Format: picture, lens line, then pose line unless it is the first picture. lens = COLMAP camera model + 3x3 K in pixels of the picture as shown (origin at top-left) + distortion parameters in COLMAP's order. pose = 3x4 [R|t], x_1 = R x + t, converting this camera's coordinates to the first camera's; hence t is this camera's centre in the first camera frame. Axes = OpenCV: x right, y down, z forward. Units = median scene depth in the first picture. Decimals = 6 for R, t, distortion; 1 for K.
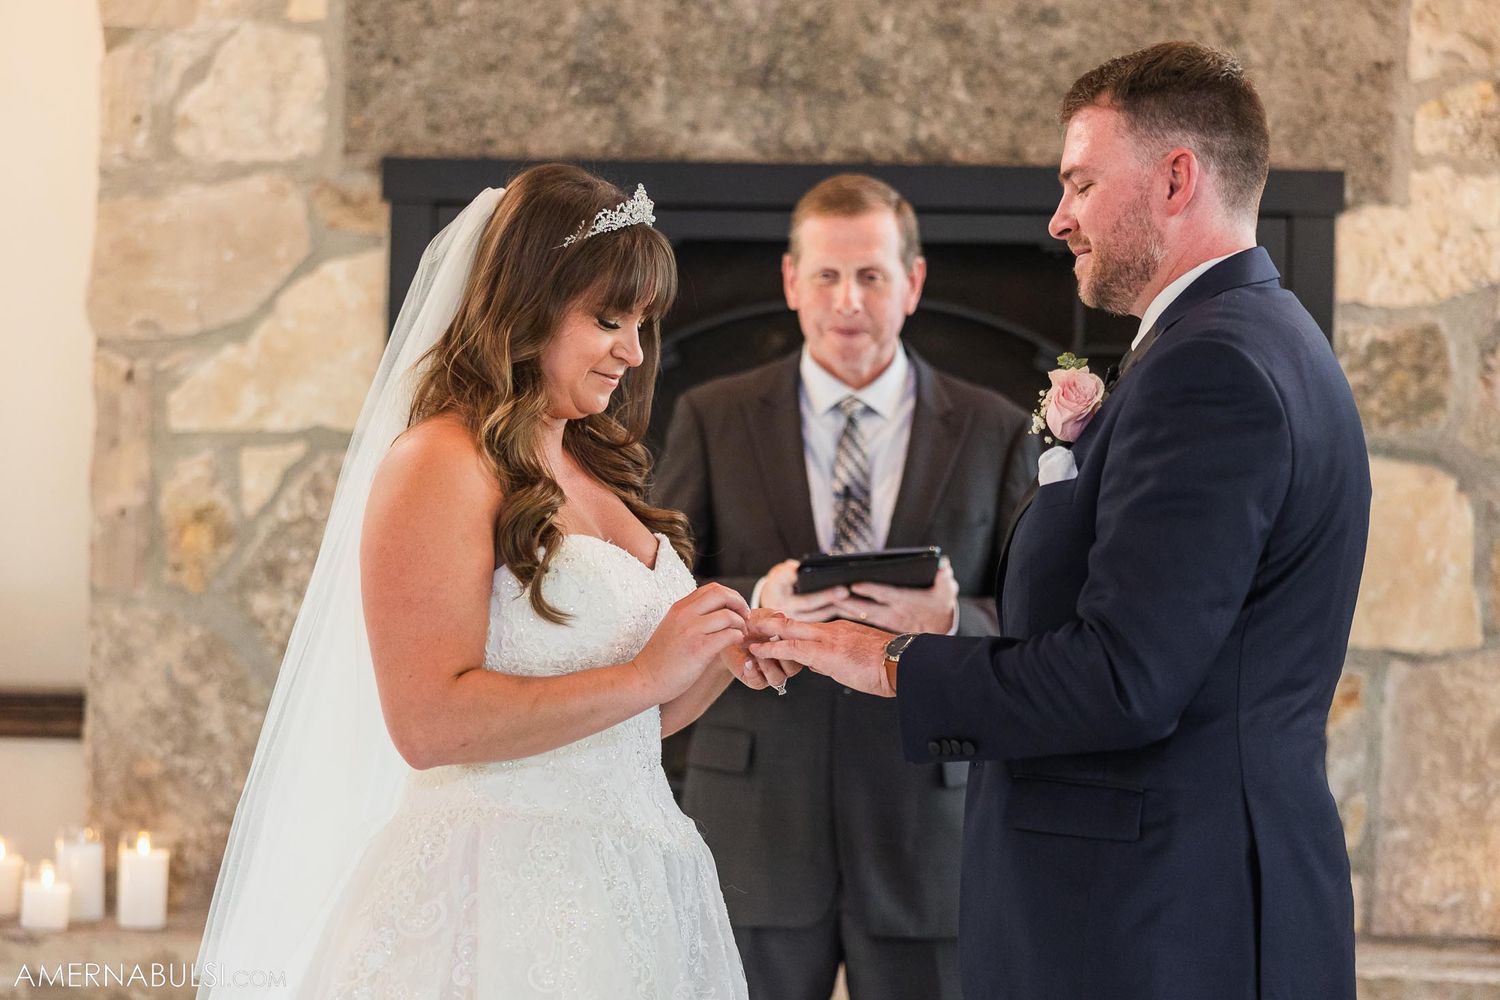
lens RADIAL K [[3042.3, 0, 747.7], [0, 3042.3, 499.8], [0, 0, 1]] dist [0.011092, 0.000000]
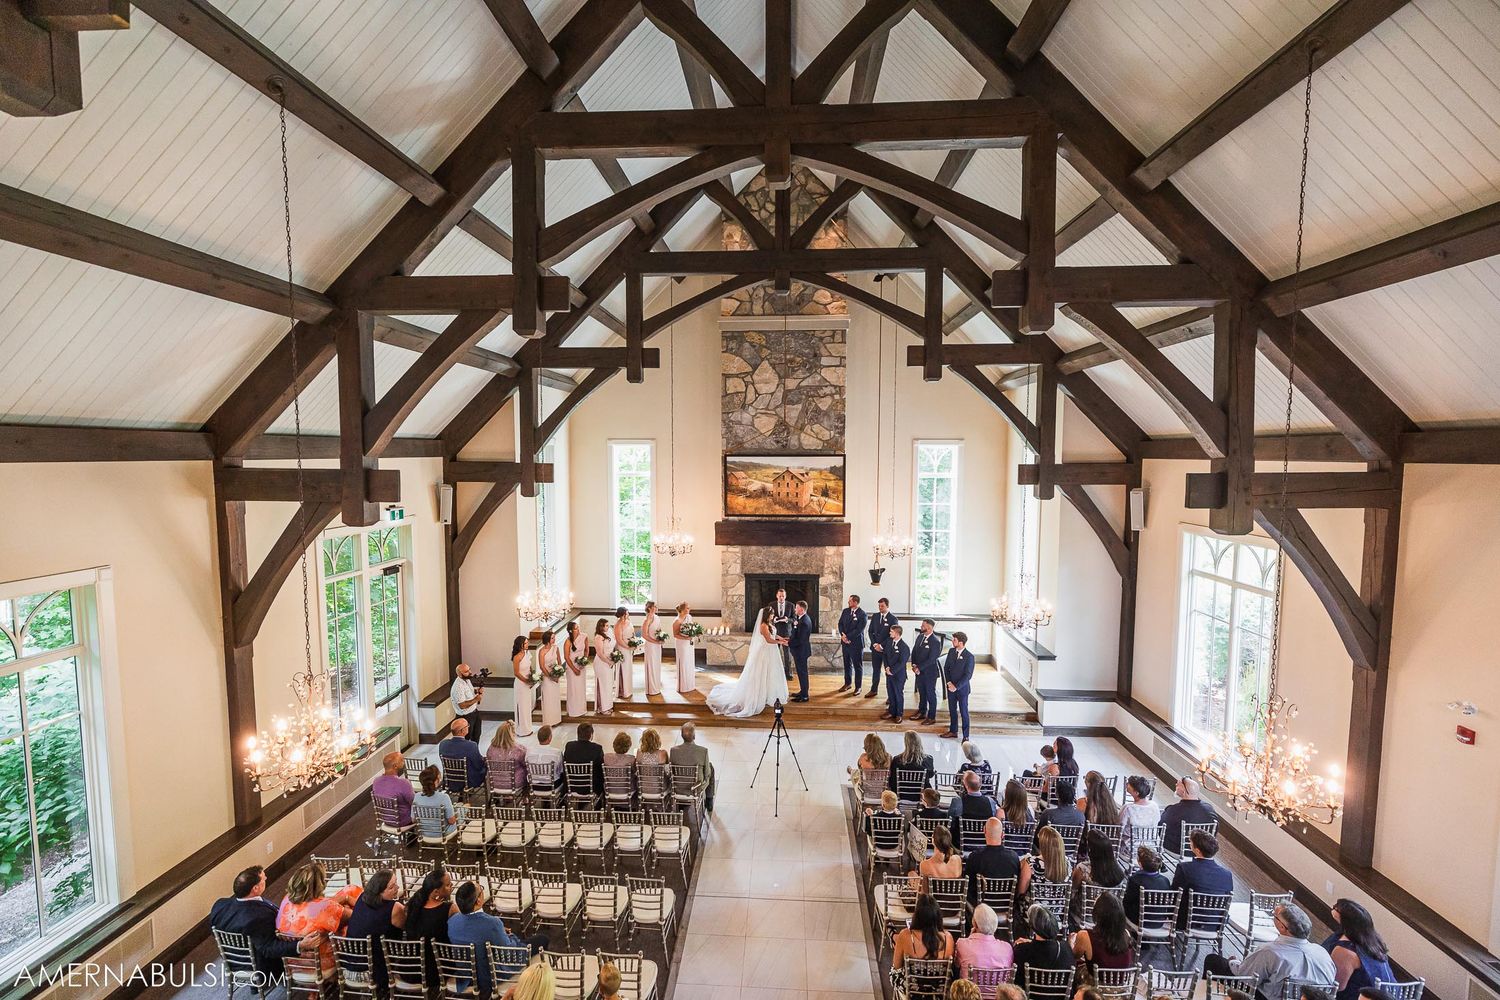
lens RADIAL K [[627.0, 0, 753.4], [0, 627.0, 486.8], [0, 0, 1]] dist [-0.003316, -0.000056]
pose [[0.999823, -0.018195, -0.004768, -0.064334], [0.018497, 0.997103, 0.073784, -0.675020], [0.003411, -0.073860, 0.997263, -1.606928]]
